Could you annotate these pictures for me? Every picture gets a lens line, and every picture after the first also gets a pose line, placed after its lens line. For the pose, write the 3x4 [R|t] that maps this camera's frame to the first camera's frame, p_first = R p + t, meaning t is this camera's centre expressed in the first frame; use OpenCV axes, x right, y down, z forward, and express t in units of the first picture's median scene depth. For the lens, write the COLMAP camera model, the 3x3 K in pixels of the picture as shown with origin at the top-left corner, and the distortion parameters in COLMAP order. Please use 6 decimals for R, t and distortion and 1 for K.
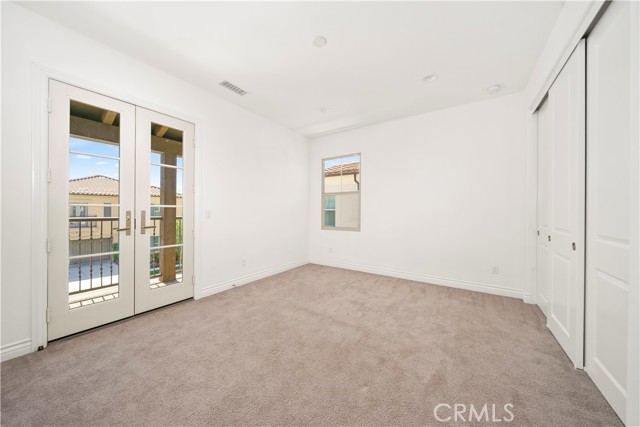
lens RADIAL K [[218.2, 0, 321.8], [0, 218.2, 210.8], [0, 0, 1]] dist [-0.007995, 0.000042]
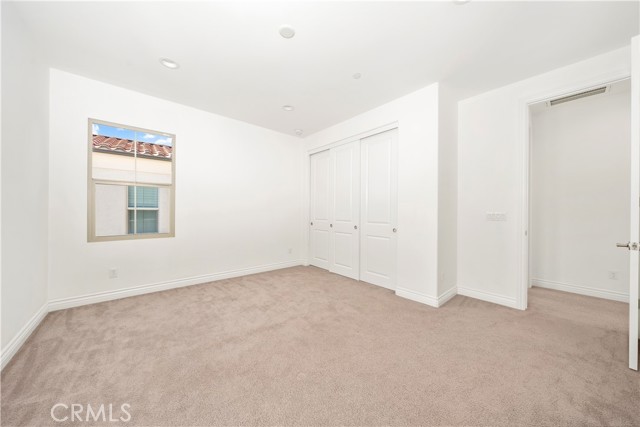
lens RADIAL K [[218.2, 0, 320.4], [0, 218.2, 211.7], [0, 0, 1]] dist [-0.007995, 0.000042]
pose [[0.261464, -0.001237, 0.965213, -0.579521], [-0.005468, 0.999981, 0.002763, -0.000225], [-0.965198, -0.006000, 0.261452, 0.399812]]
